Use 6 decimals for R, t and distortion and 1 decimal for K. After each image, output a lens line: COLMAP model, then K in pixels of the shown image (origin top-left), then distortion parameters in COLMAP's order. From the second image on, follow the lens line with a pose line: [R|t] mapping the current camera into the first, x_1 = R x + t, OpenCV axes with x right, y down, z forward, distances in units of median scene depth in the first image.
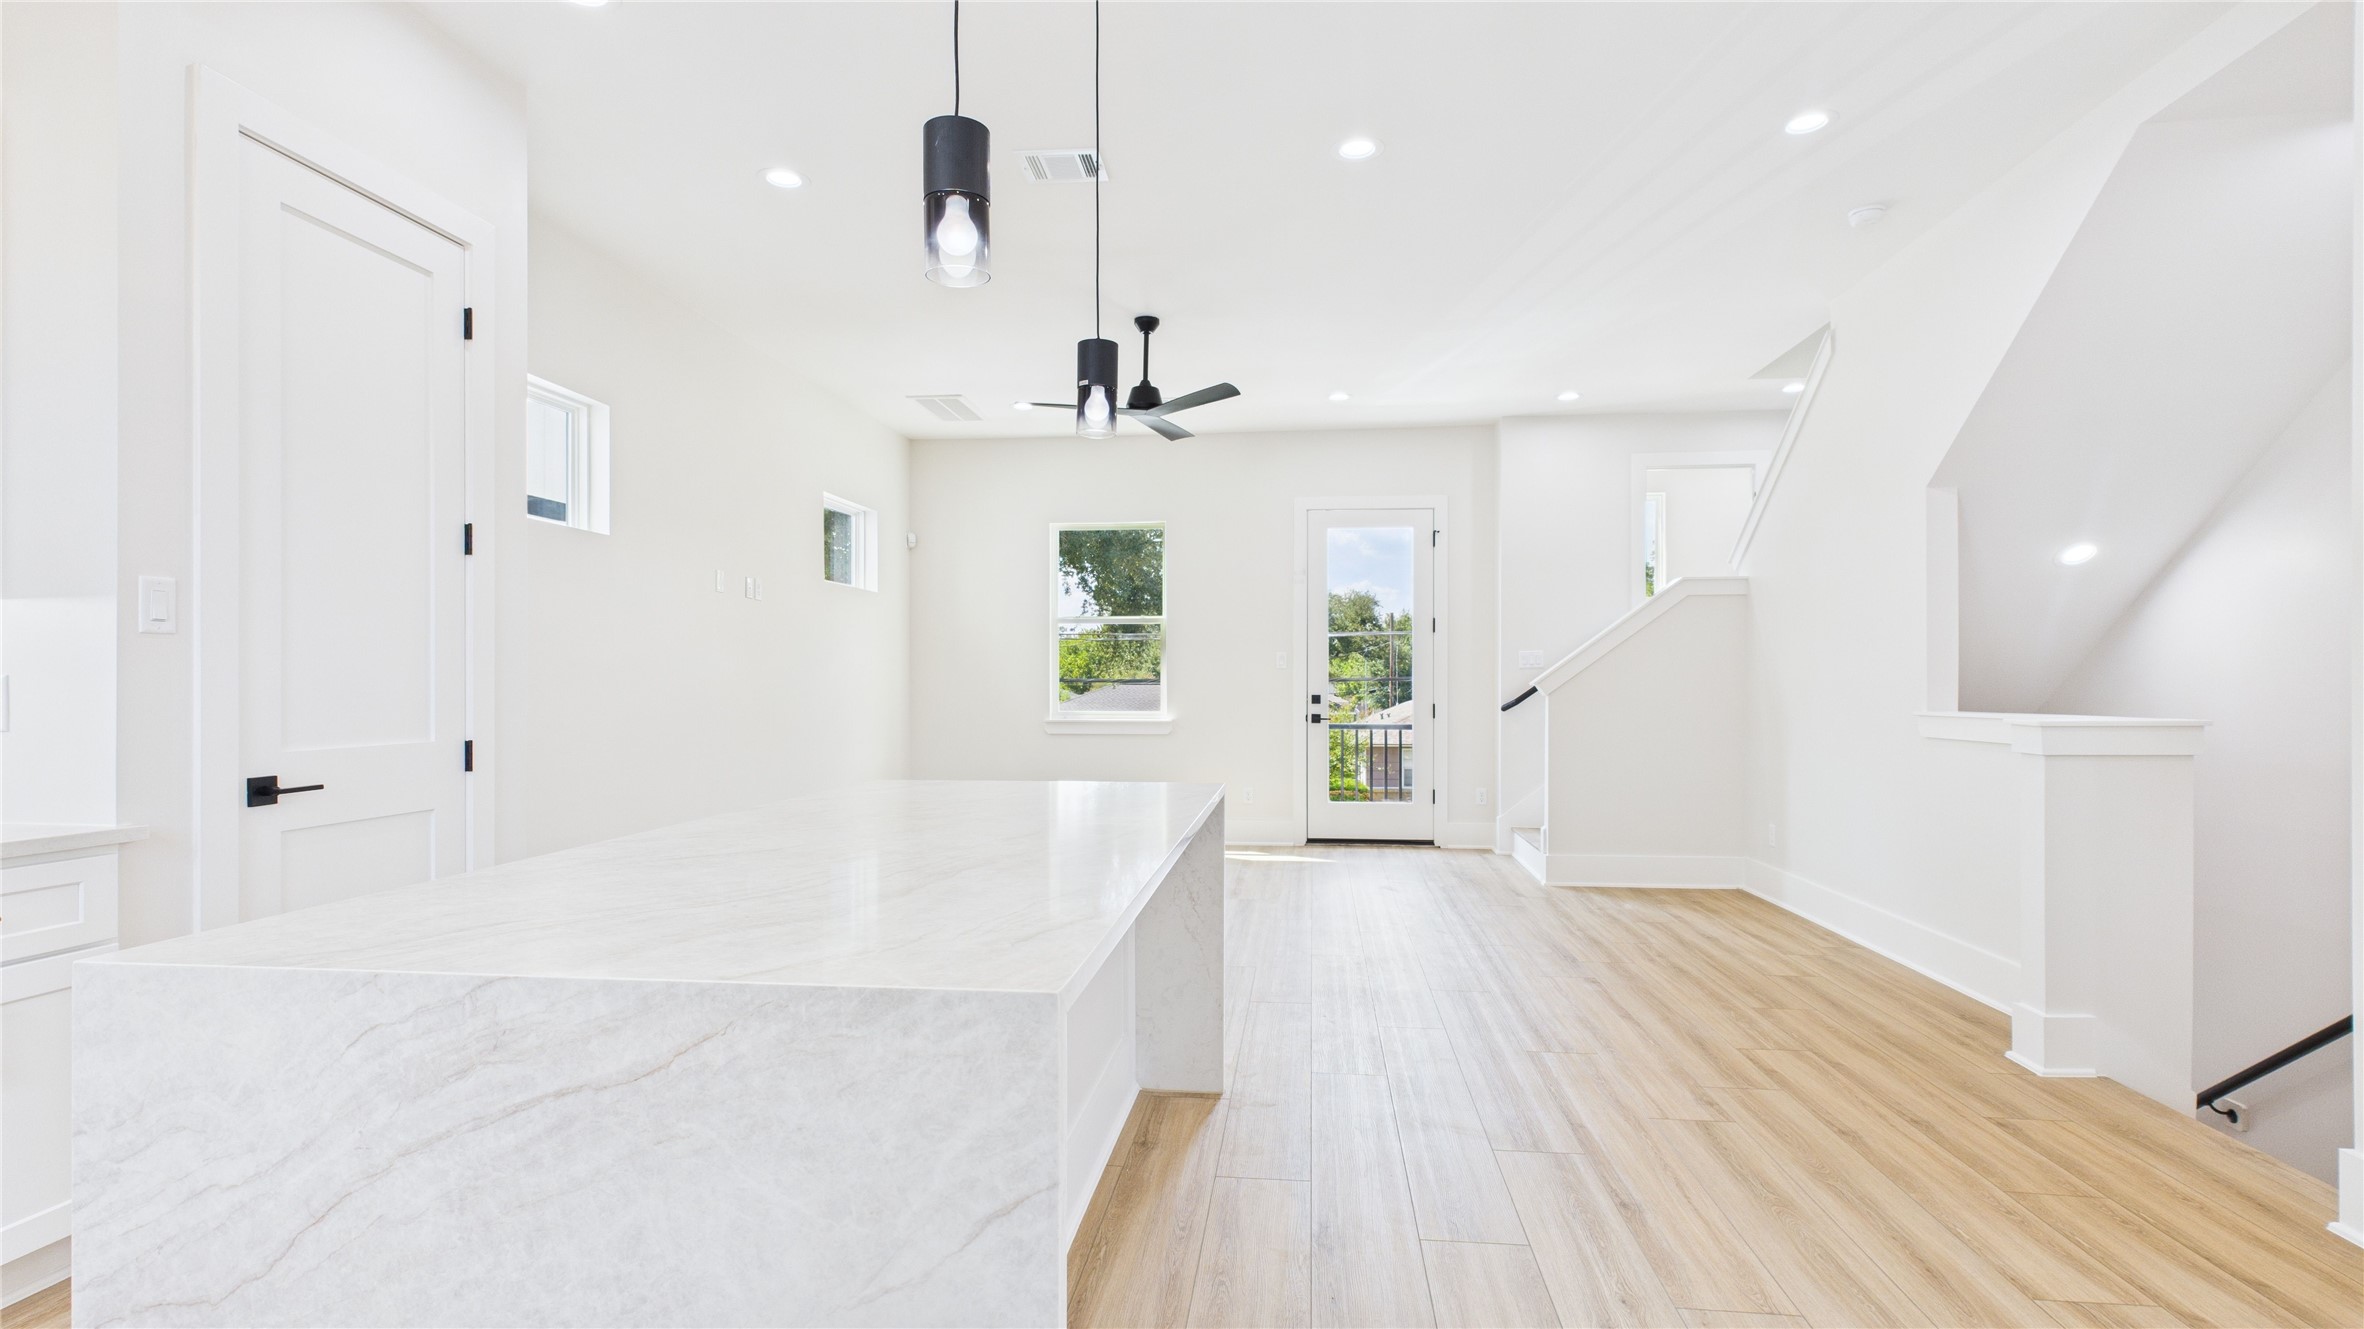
lens RADIAL K [[1129.2, 0, 1177.8], [0, 1129.2, 690.3], [0, 0, 1]] dist [-0.000836, -0.000192]
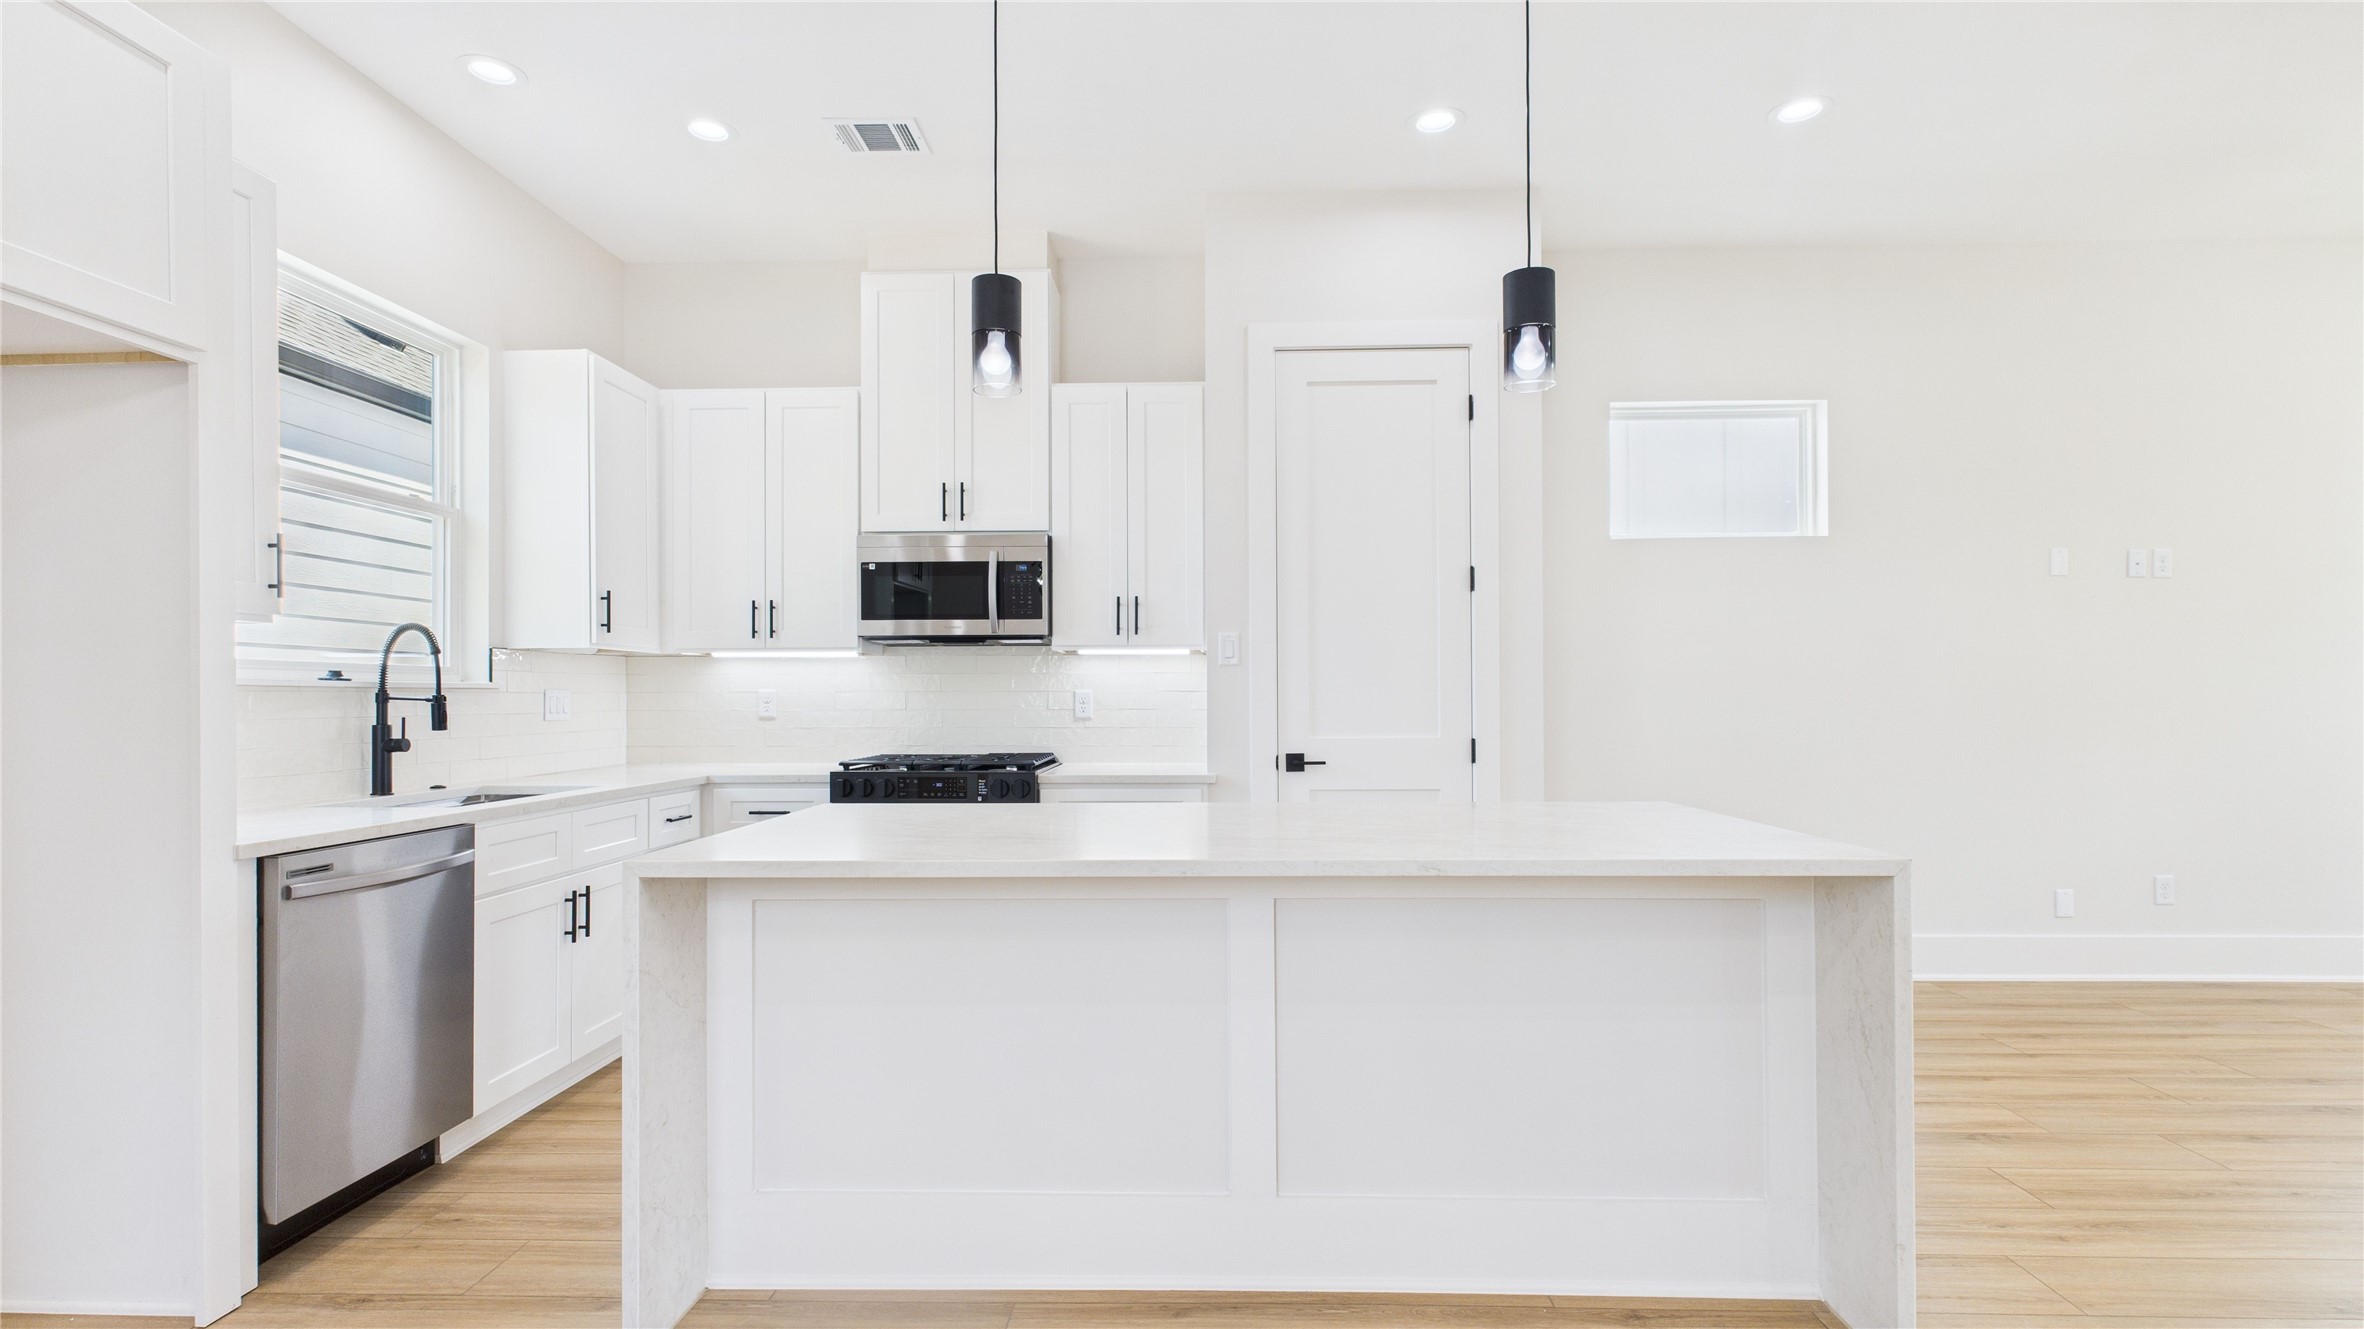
lens RADIAL K [[1129.2, 0, 1177.8], [0, 1129.2, 690.3], [0, 0, 1]] dist [-0.000836, -0.000192]
pose [[0.083101, -0.007518, -0.996513, 0.745854], [-0.001735, 0.999969, -0.007688, 0.001497], [0.996540, 0.002368, 0.083085, 0.709847]]
